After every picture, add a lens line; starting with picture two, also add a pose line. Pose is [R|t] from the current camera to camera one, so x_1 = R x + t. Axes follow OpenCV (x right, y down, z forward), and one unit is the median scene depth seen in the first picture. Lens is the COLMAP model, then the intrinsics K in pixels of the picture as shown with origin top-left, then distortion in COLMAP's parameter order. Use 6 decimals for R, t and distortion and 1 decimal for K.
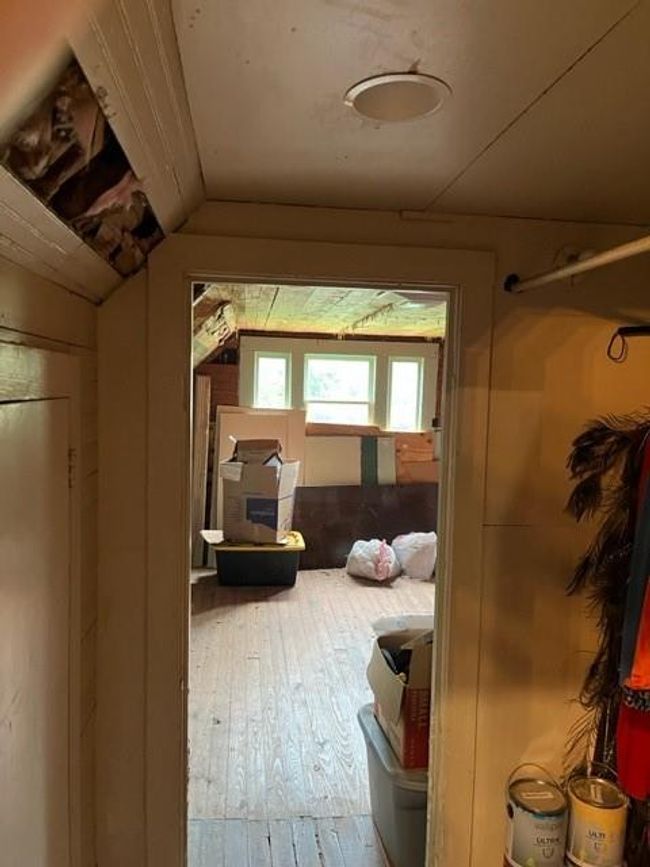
lens RADIAL K [[662.3, 0, 325.0], [0, 662.3, 433.5], [0, 0, 1]] dist [-0.000798, 0.000136]
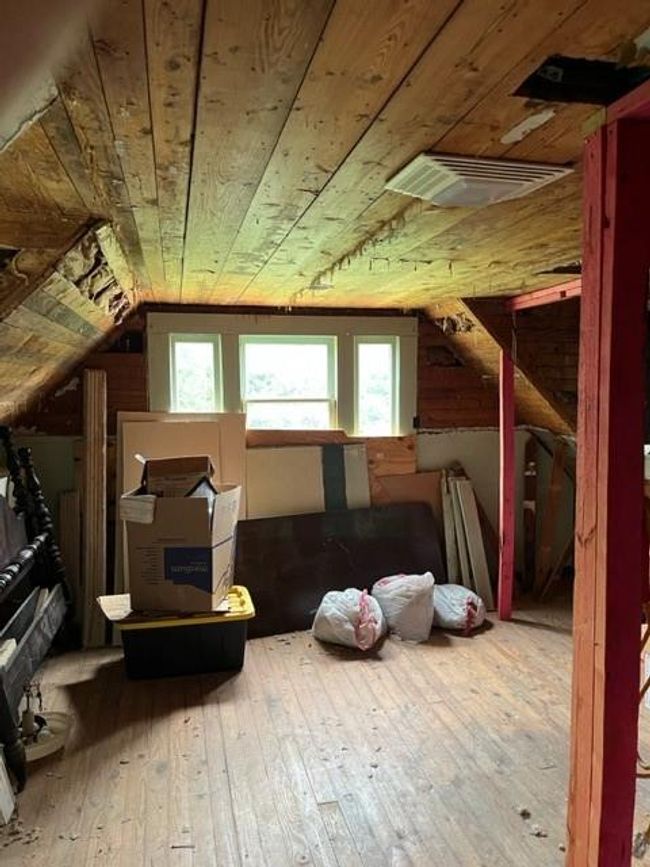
lens RADIAL K [[635.8, 0, 325.0], [0, 635.8, 433.5], [0, 0, 1]] dist [0.003883, -0.002990]
pose [[0.992718, -0.047023, 0.110901, -0.021300], [0.047546, 0.998867, -0.002077, -0.007718], [-0.110677, 0.007335, 0.993829, 0.319374]]
